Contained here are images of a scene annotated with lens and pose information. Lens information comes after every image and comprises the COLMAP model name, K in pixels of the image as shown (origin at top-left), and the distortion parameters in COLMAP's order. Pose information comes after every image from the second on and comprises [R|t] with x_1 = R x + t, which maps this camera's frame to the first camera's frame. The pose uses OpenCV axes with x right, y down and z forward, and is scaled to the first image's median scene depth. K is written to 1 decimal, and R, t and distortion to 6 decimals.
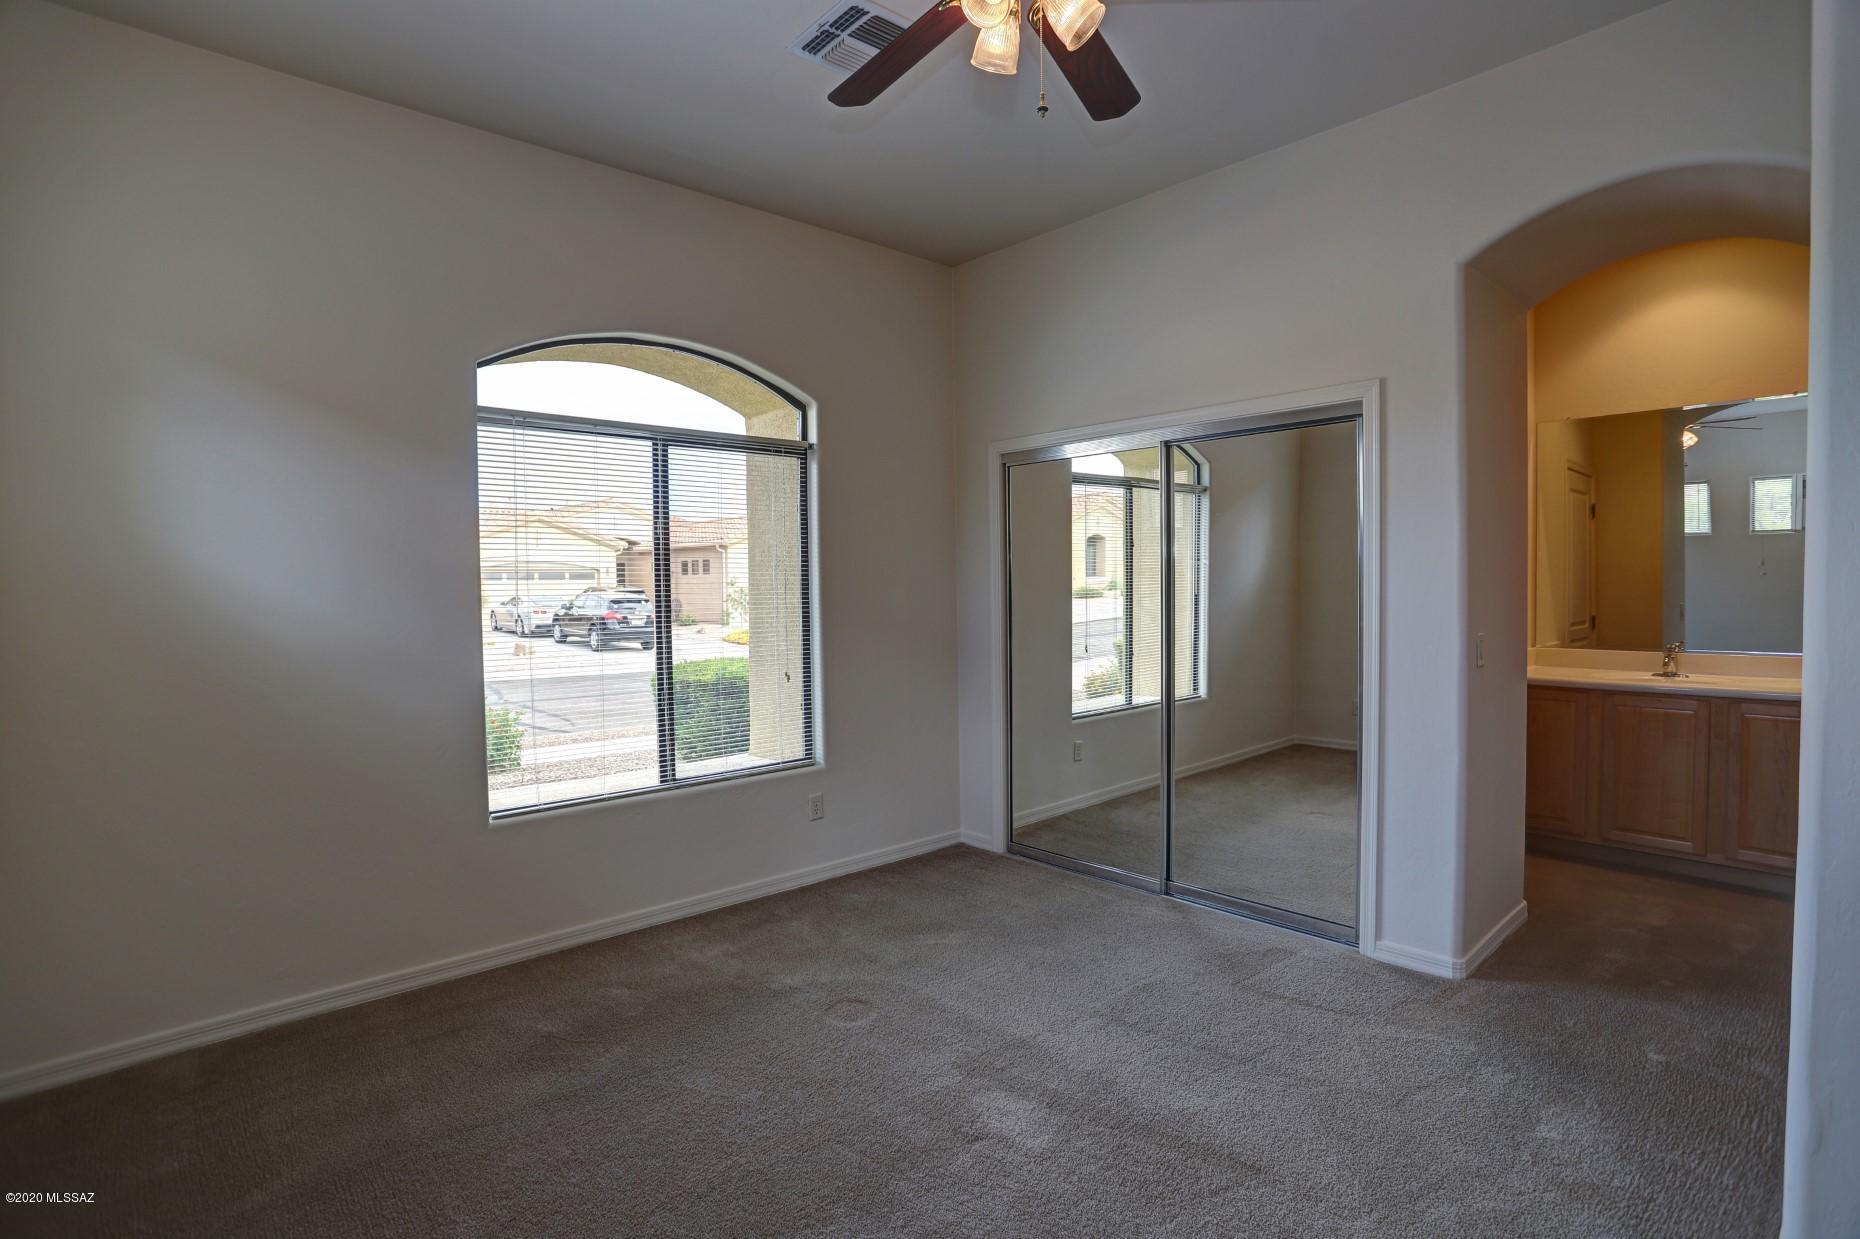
lens RADIAL K [[908.4, 0, 921.2], [0, 908.4, 613.5], [0, 0, 1]] dist [-0.080832, 0.040751]
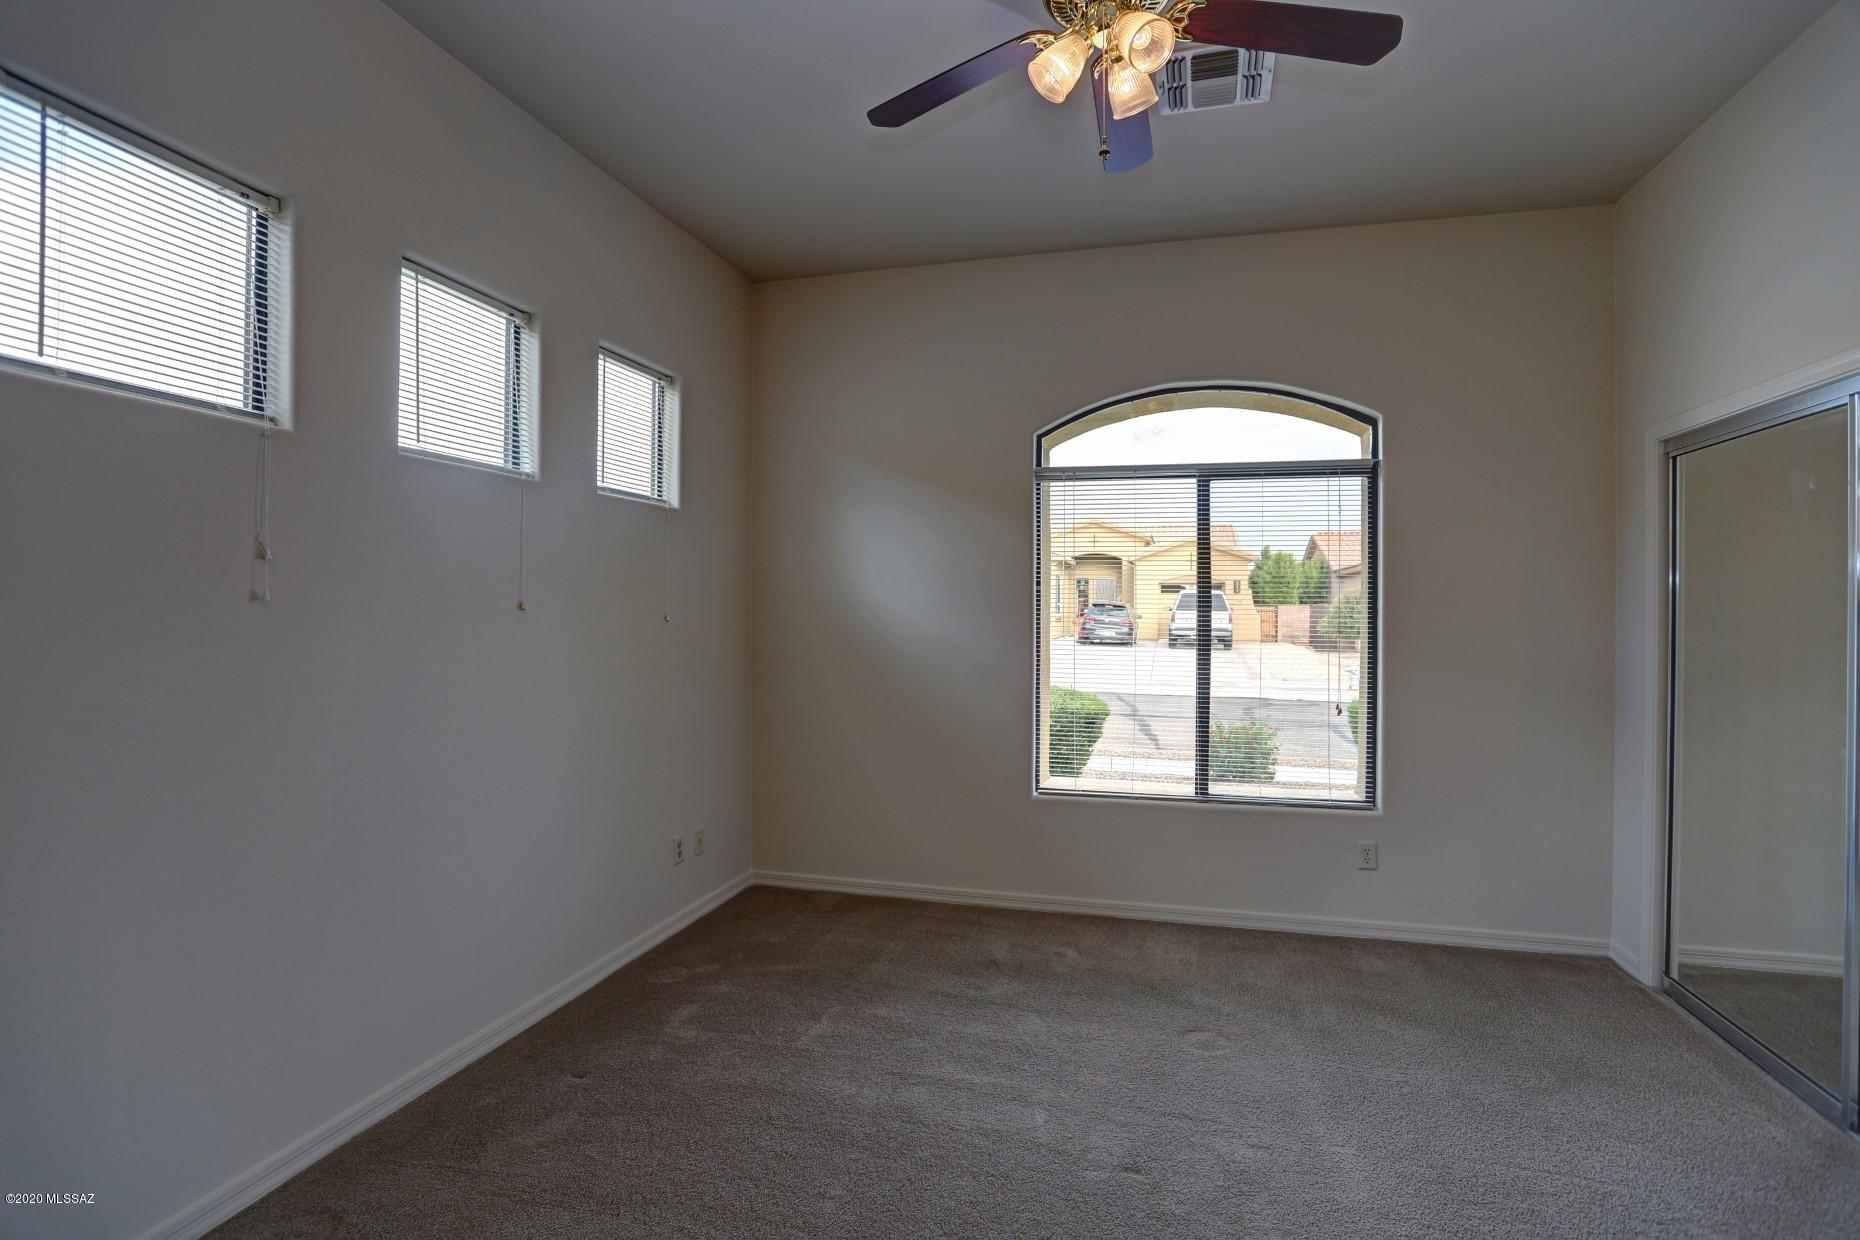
lens RADIAL K [[908.4, 0, 921.2], [0, 908.4, 614.0], [0, 0, 1]] dist [-0.080832, 0.040751]
pose [[0.538327, 0.020395, -0.842489, 0.435568], [-0.039171, 0.999232, -0.000839, -0.013493], [0.841825, 0.033453, 0.538712, 0.139492]]
